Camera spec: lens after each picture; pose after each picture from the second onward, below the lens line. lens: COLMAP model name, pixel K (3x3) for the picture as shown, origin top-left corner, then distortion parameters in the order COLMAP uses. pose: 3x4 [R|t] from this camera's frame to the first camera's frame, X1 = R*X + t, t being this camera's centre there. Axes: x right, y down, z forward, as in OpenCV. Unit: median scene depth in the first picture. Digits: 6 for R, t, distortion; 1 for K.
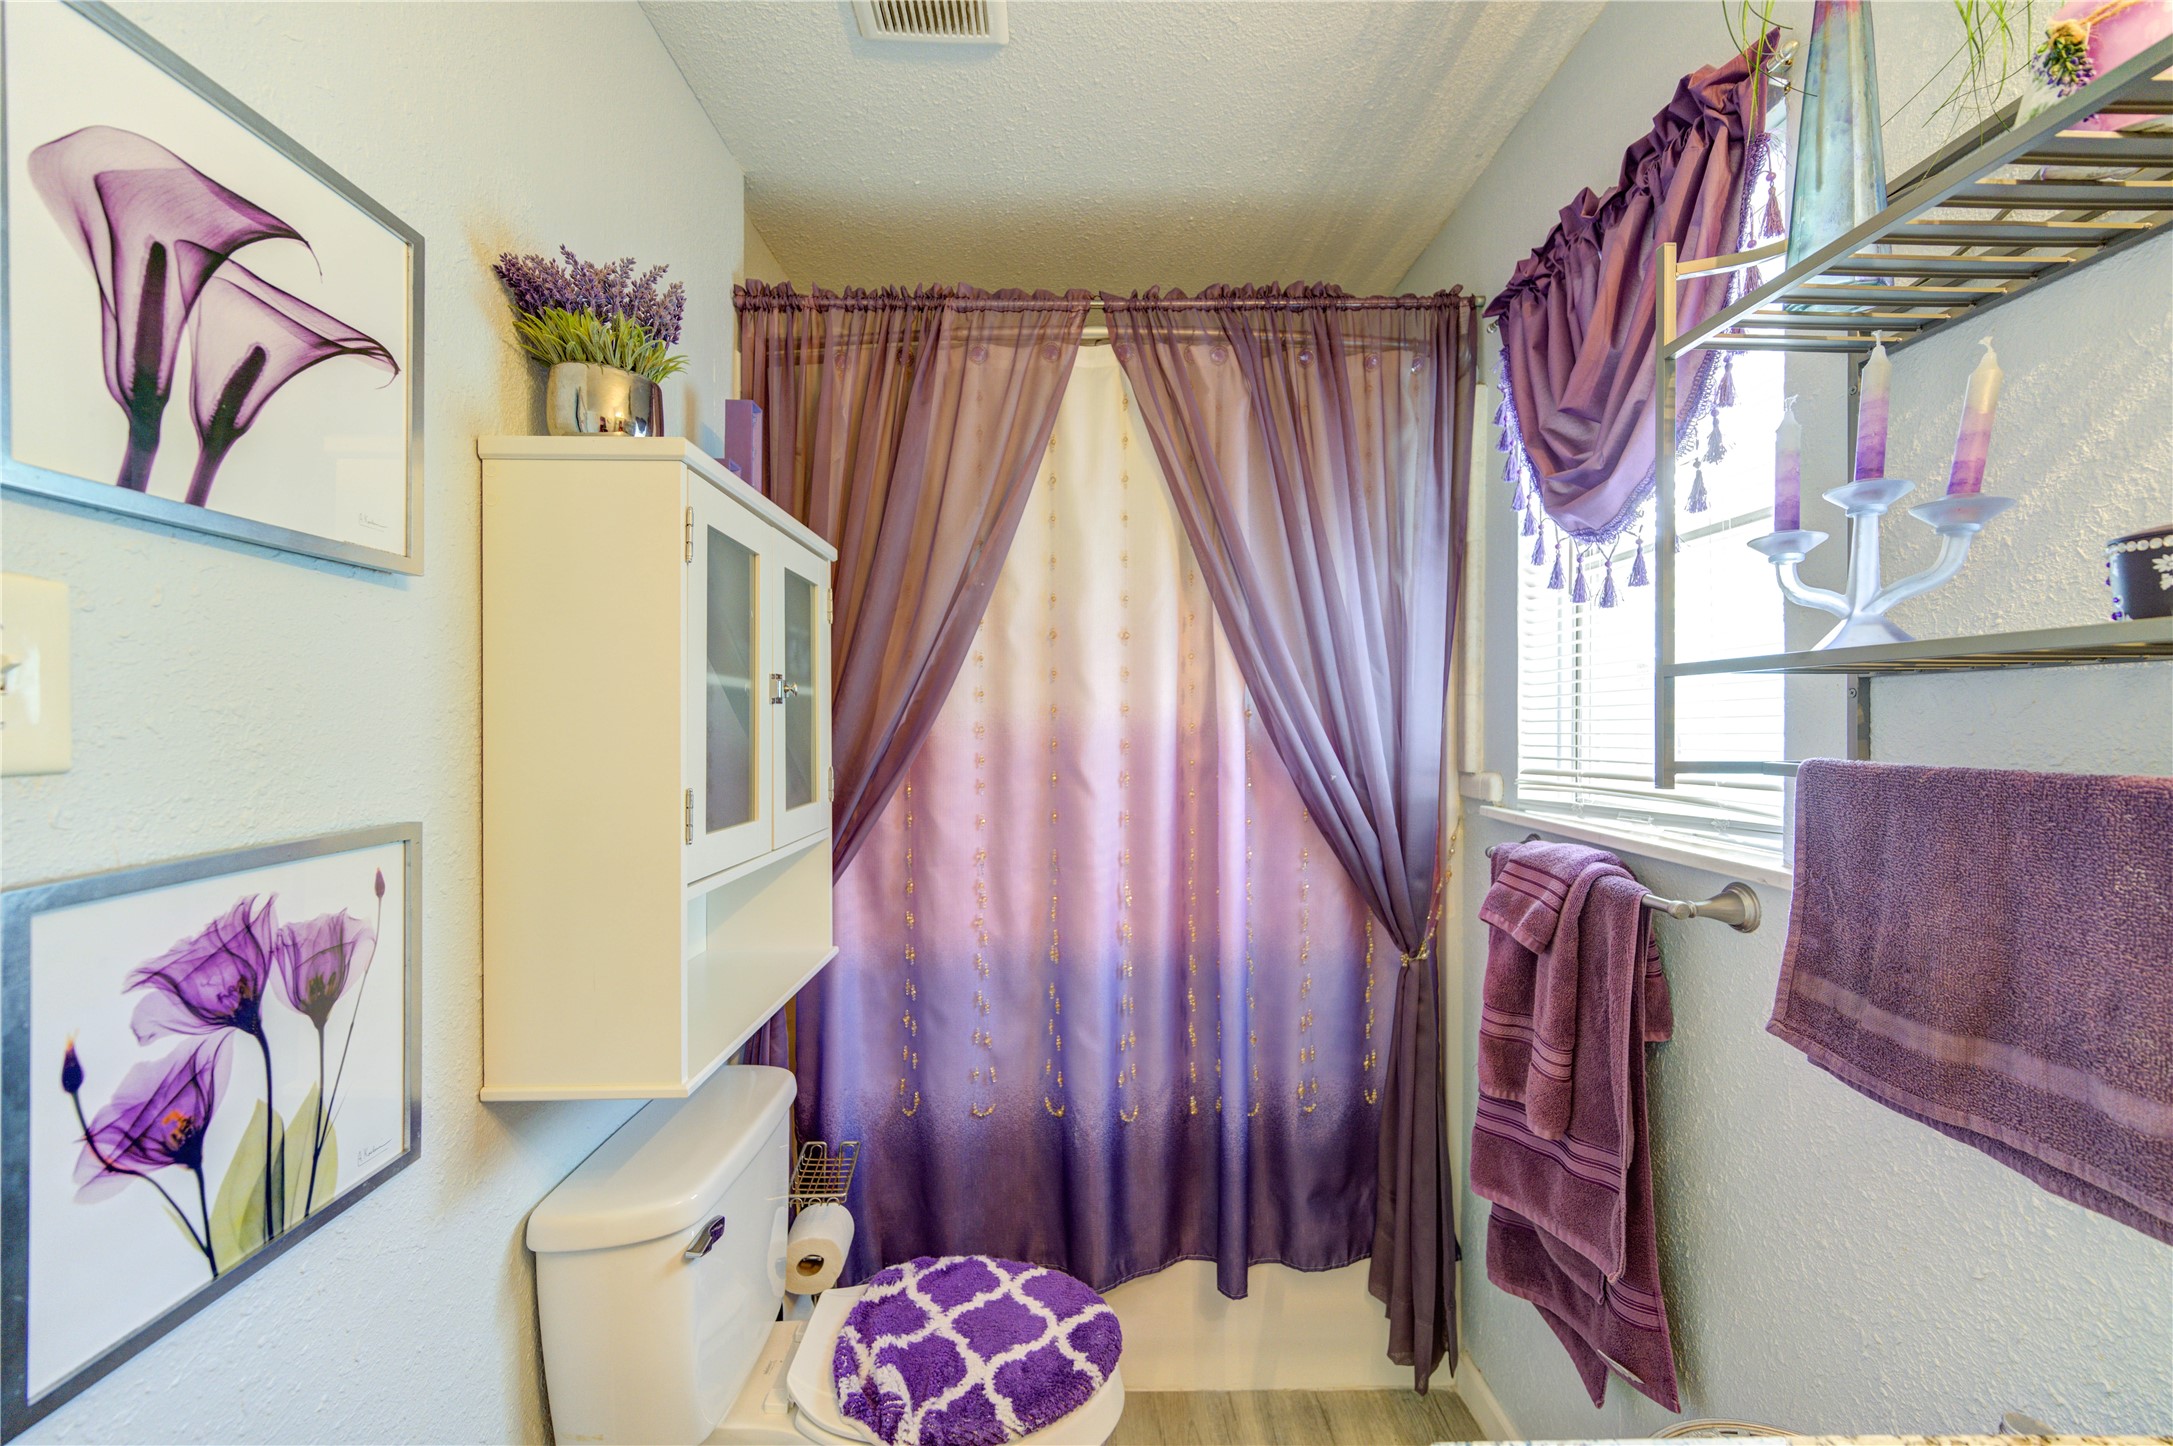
lens RADIAL K [[854.1, 0, 1091.9], [0, 854.1, 725.9], [0, 0, 1]] dist [0.005623, -0.000243]
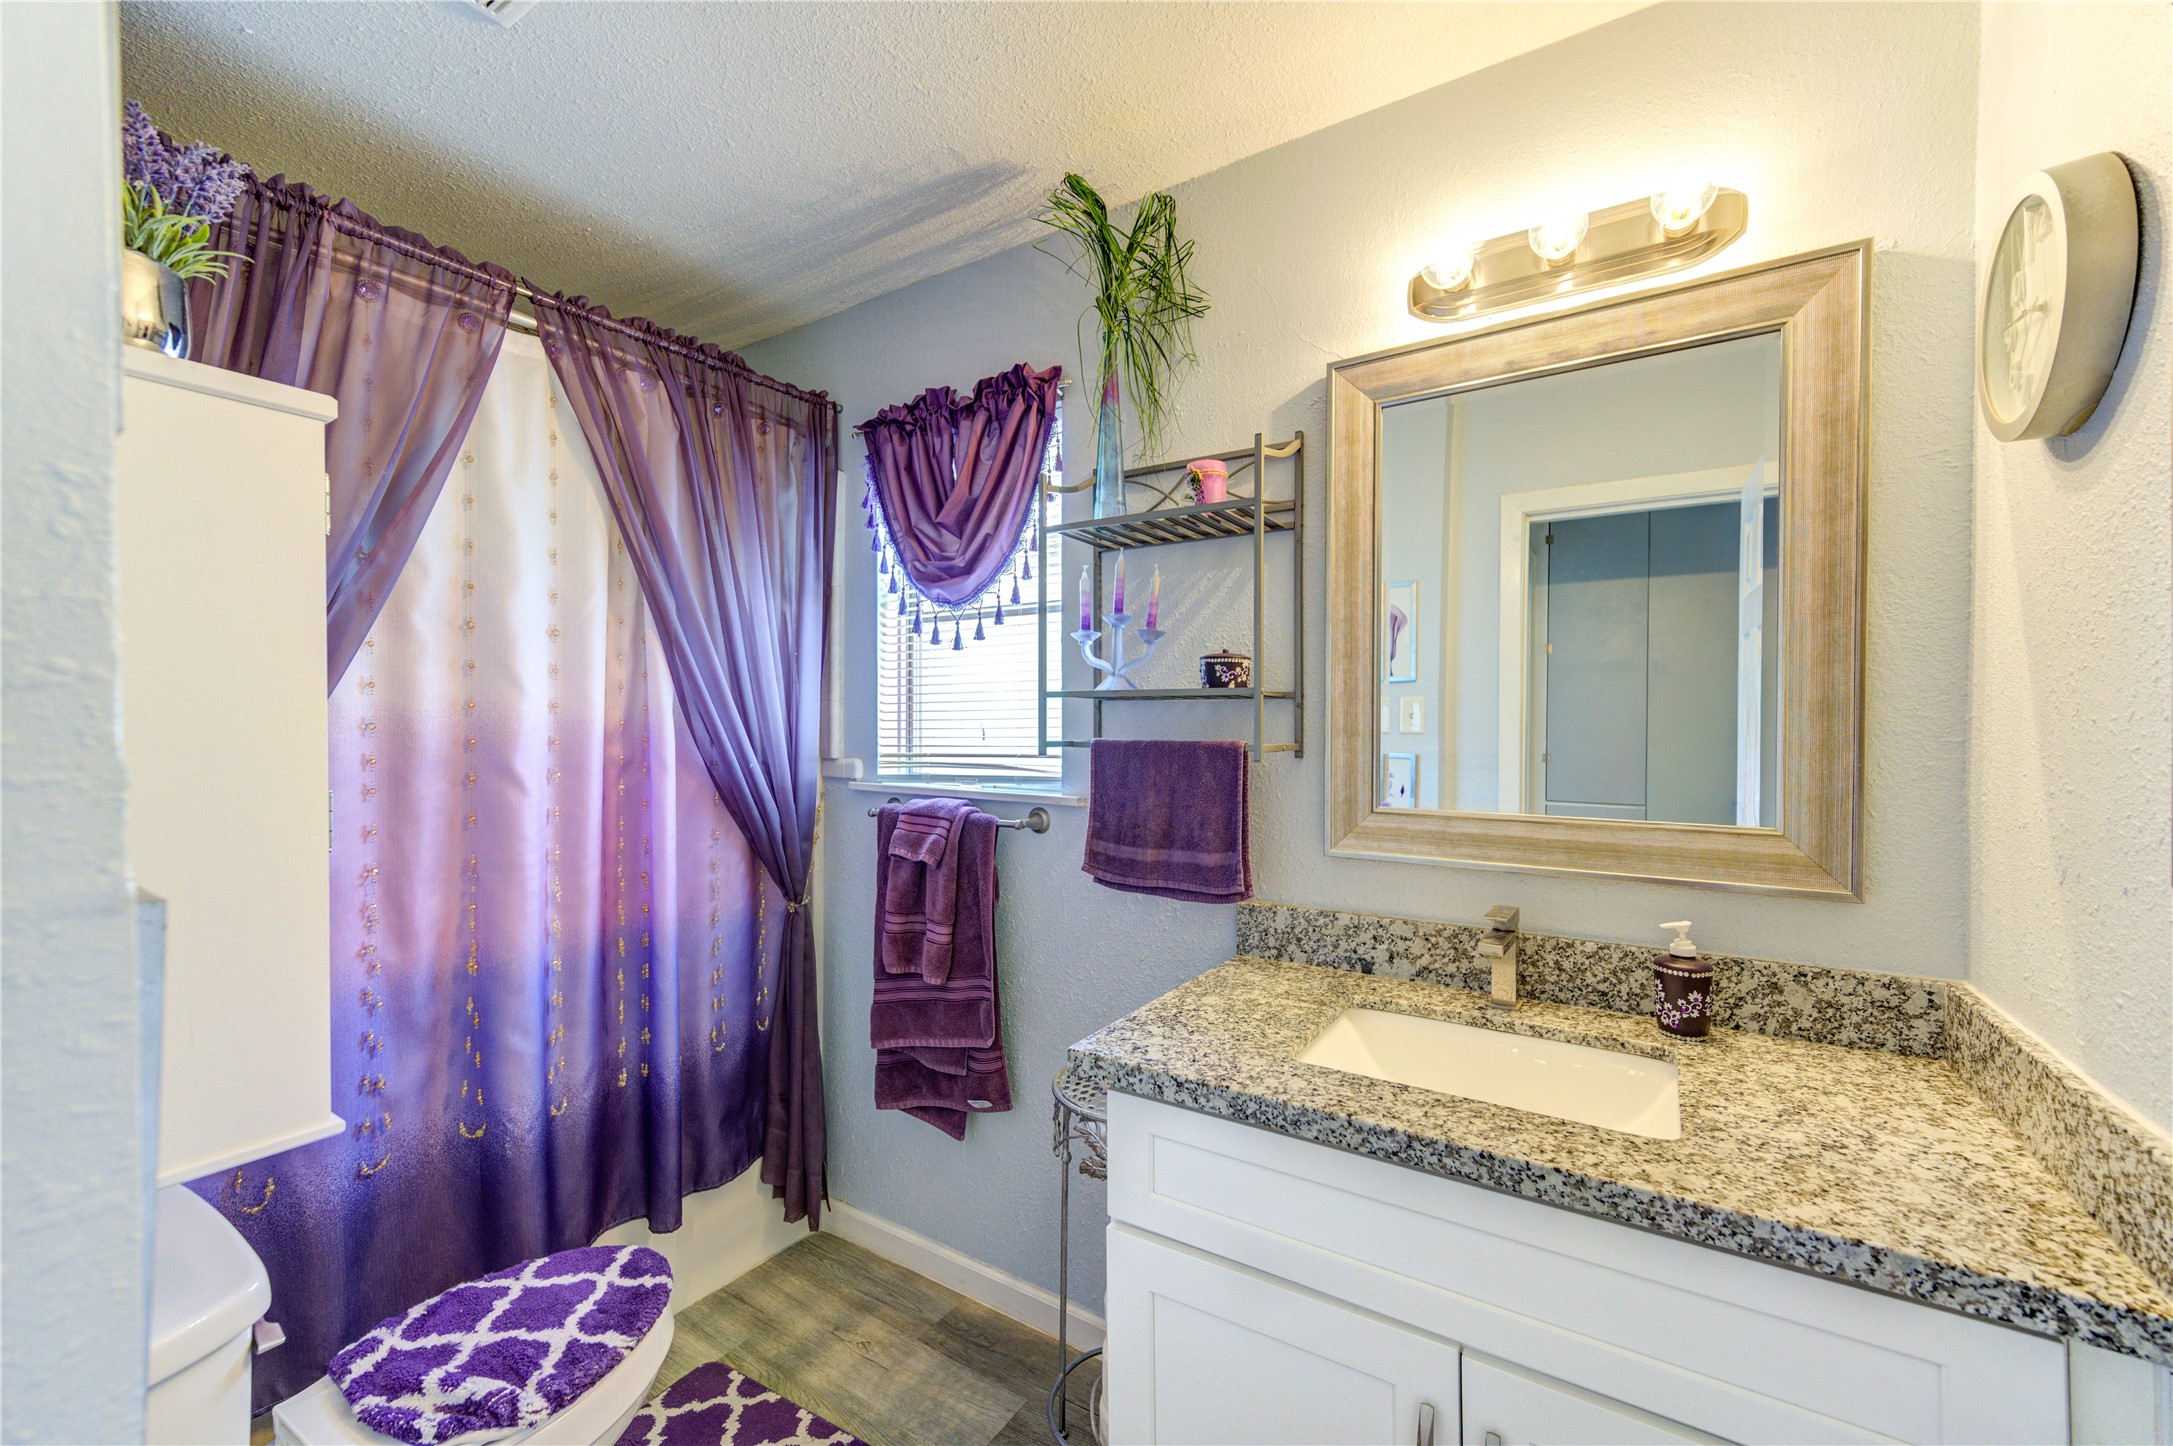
lens RADIAL K [[854.1, 0, 1091.9], [0, 854.1, 725.9], [0, 0, 1]] dist [0.005623, -0.000243]
pose [[0.566965, 0.000533, 0.823742, -0.471872], [-0.000556, 1.000000, -0.000264, 0.003995], [-0.823742, -0.000309, 0.566965, -0.099290]]
